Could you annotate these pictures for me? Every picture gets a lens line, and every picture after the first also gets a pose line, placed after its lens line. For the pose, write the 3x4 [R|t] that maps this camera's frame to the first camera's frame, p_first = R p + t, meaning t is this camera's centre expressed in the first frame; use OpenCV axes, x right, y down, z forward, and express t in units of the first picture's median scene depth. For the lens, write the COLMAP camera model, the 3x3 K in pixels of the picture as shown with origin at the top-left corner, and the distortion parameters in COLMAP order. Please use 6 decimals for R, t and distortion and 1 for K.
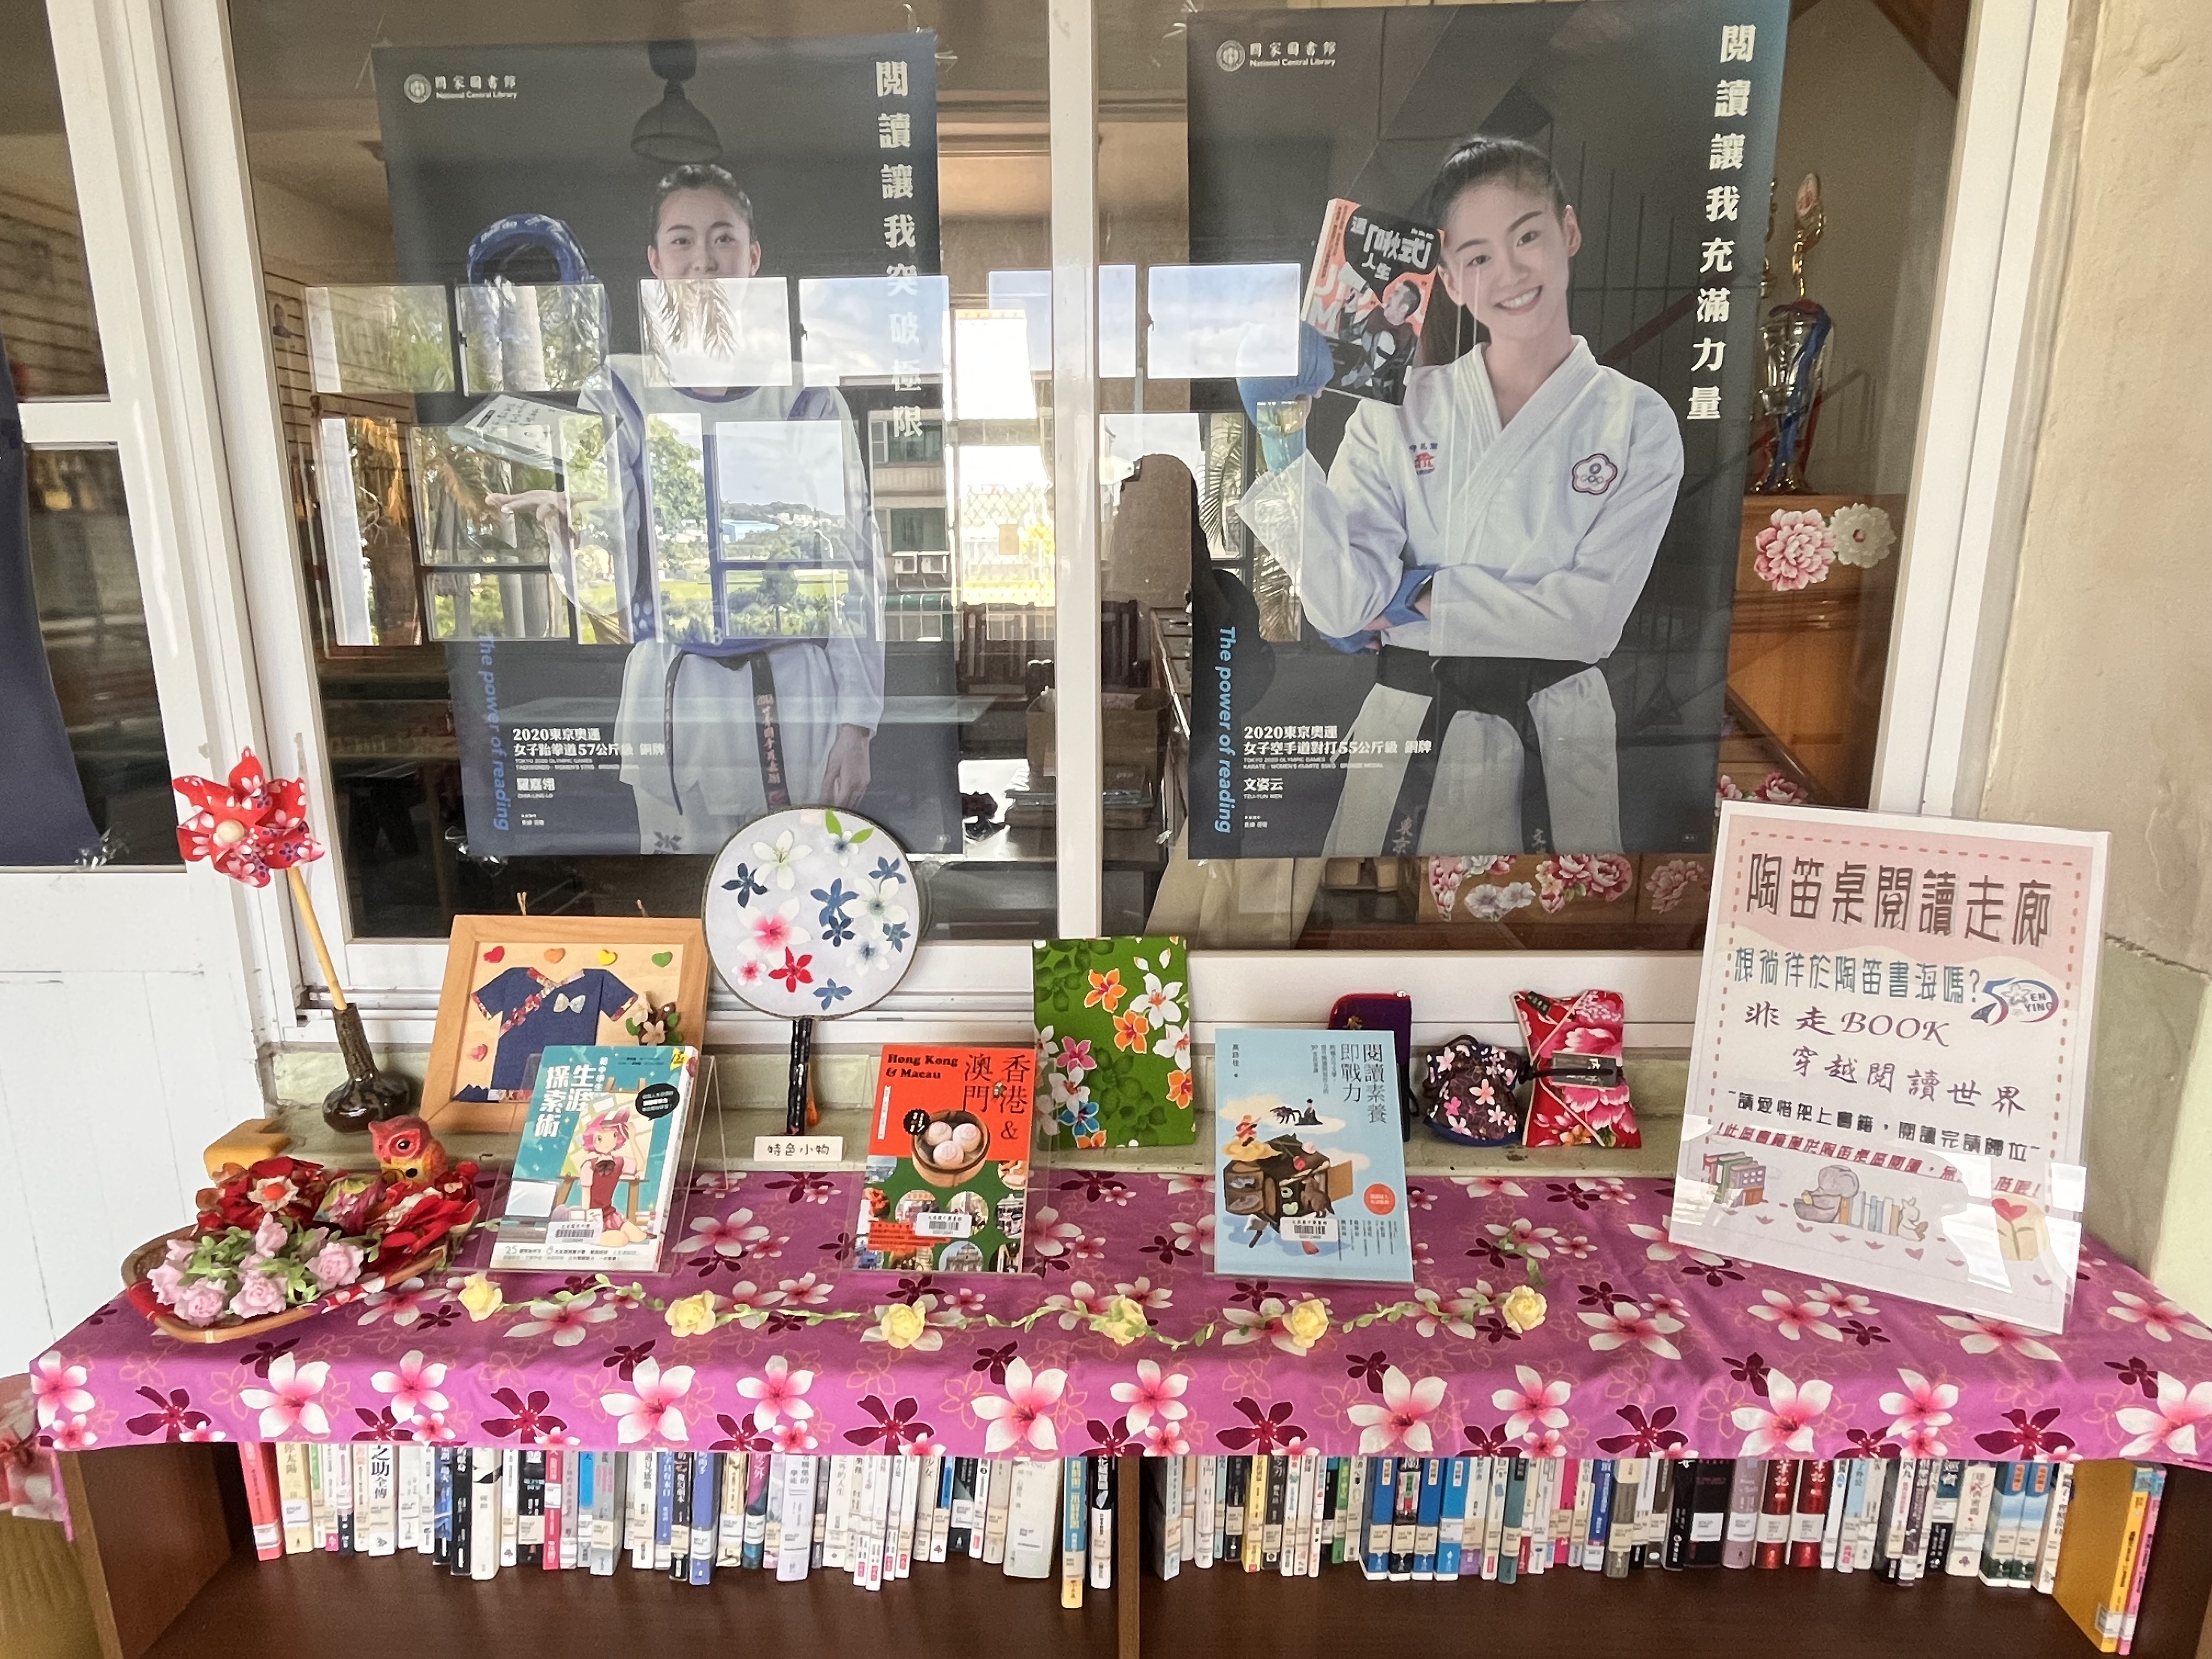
lens RADIAL K [[1223.3, 0, 1102.5], [0, 1223.3, 821.8], [0, 0, 1]] dist [-0.002073, -0.002456]
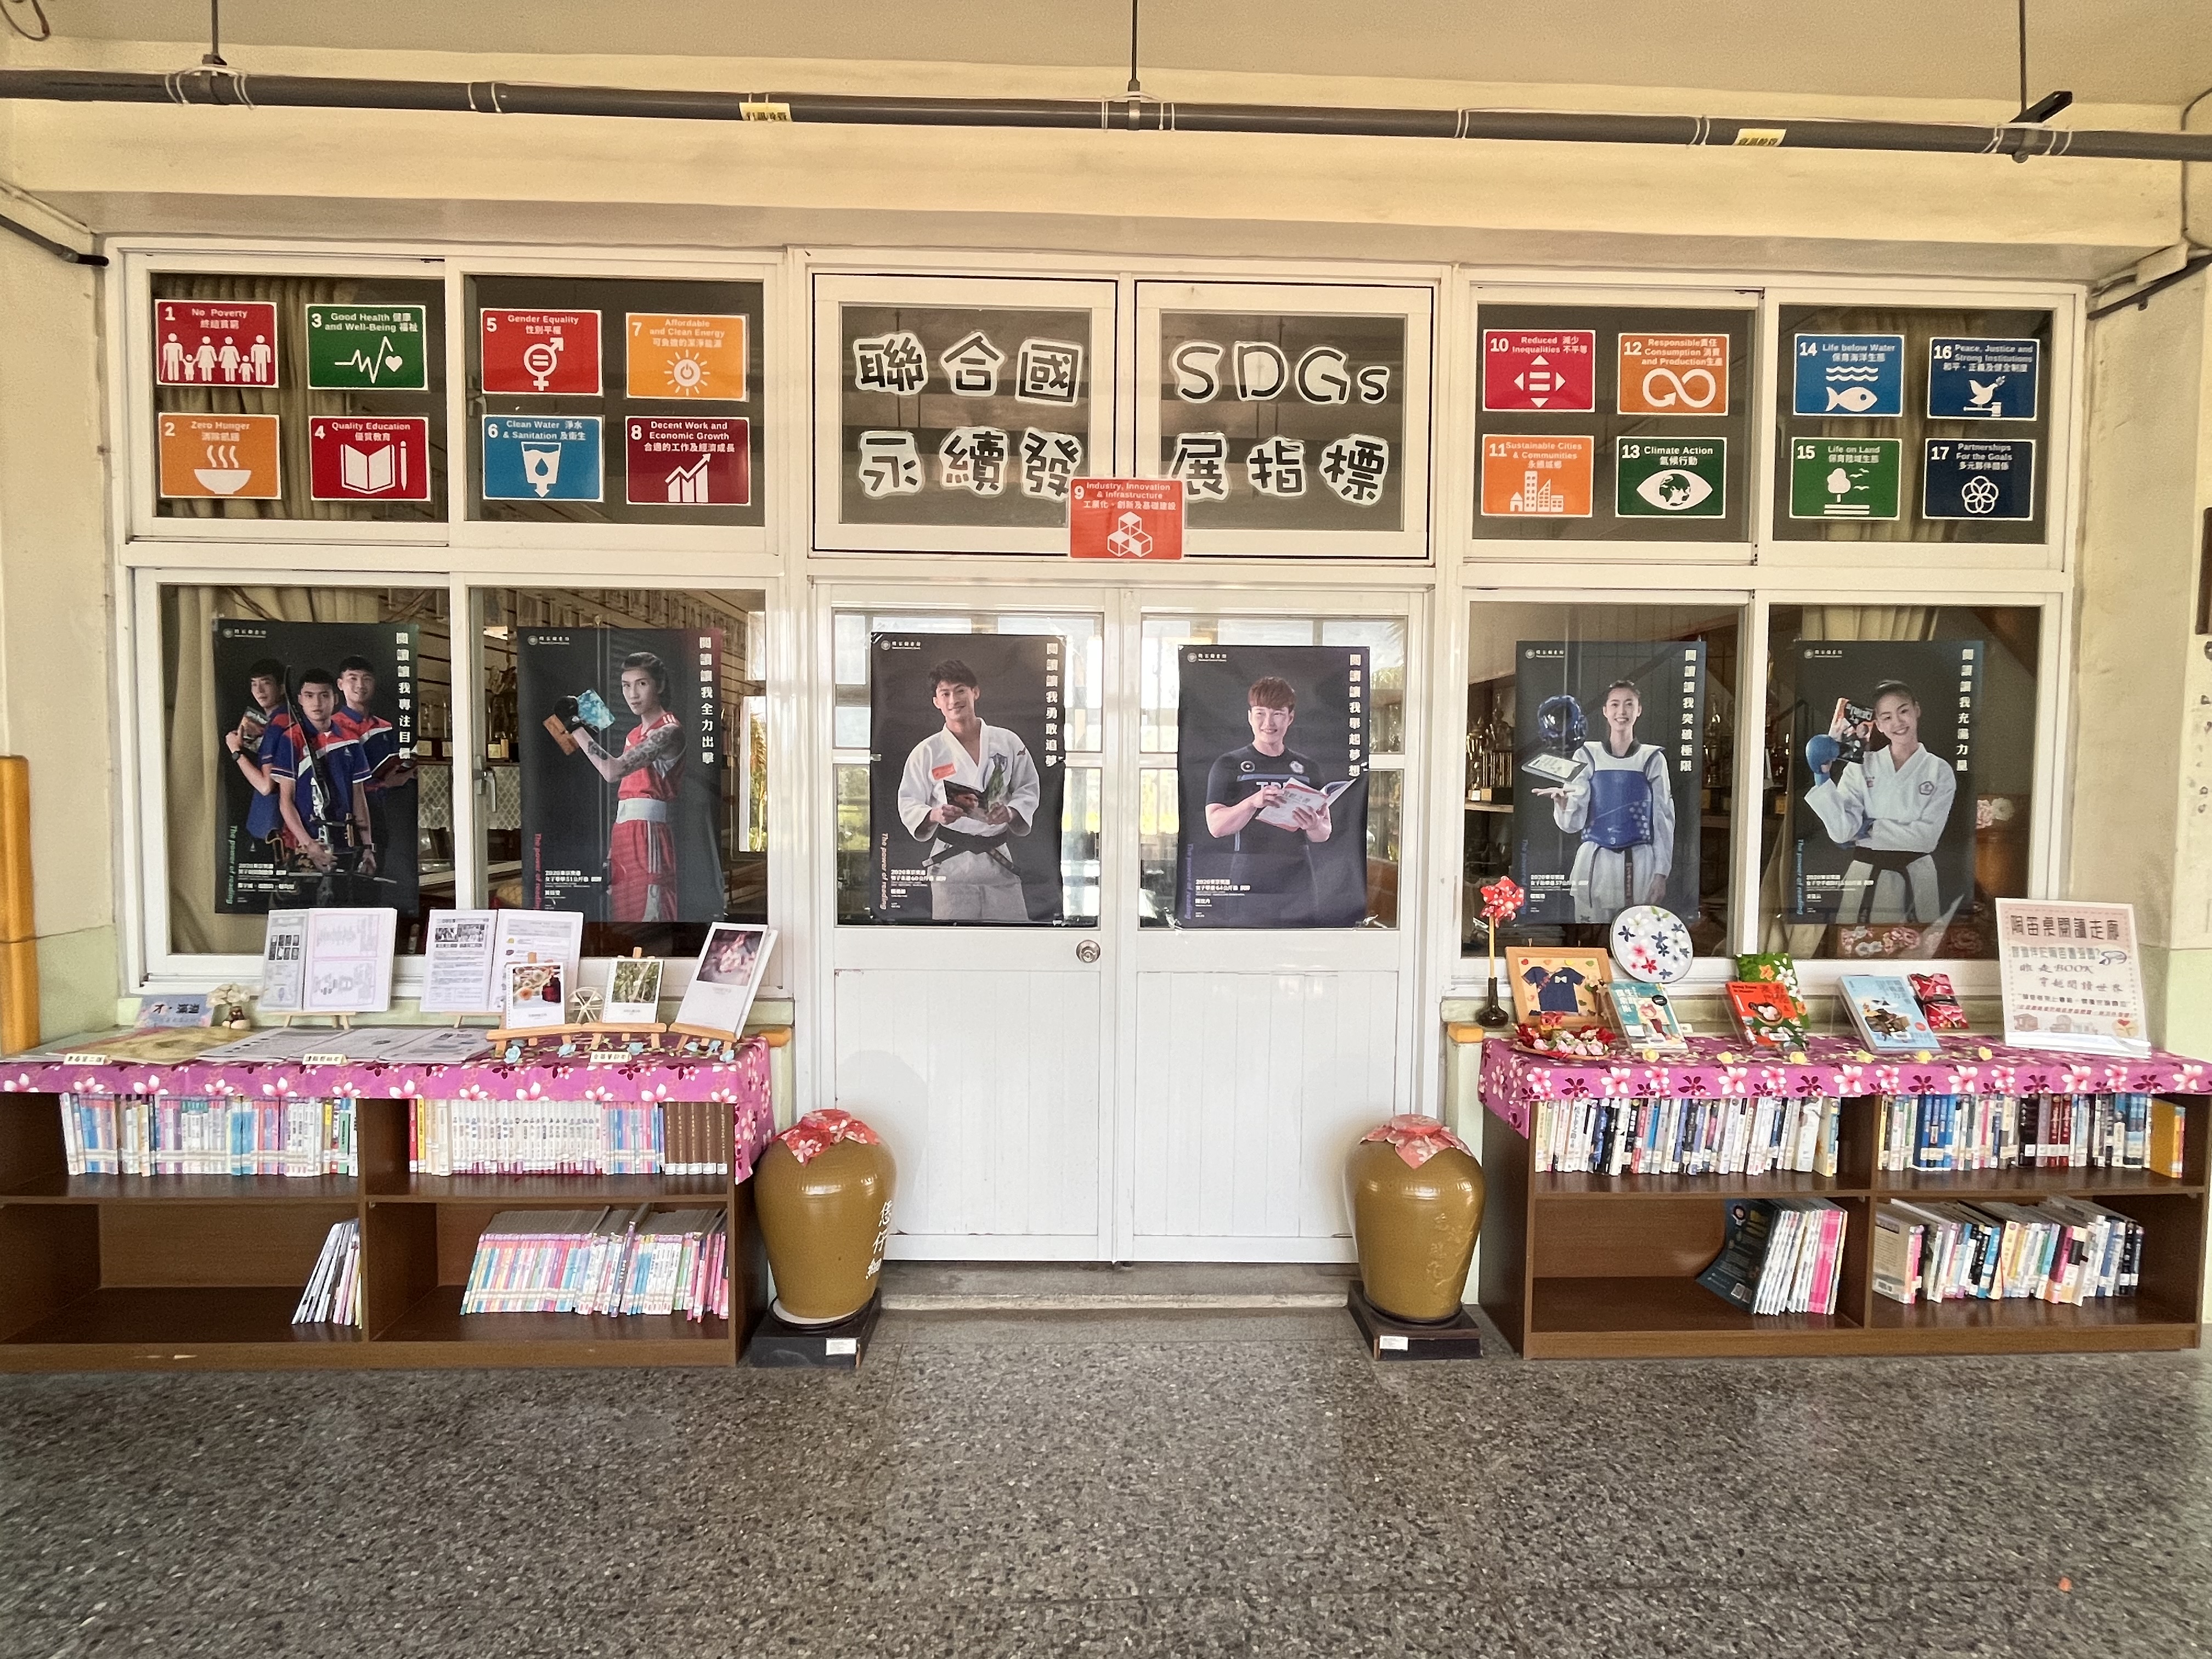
lens RADIAL K [[1041.7, 0, 1108.9], [0, 1041.7, 839.4], [0, 0, 1]] dist [-0.001649, -0.000545]
pose [[0.997953, 0.010532, 0.063079, -1.736147], [0.000311, 0.985535, -0.169470, 0.259316], [-0.063951, 0.169143, 0.983515, -1.317043]]
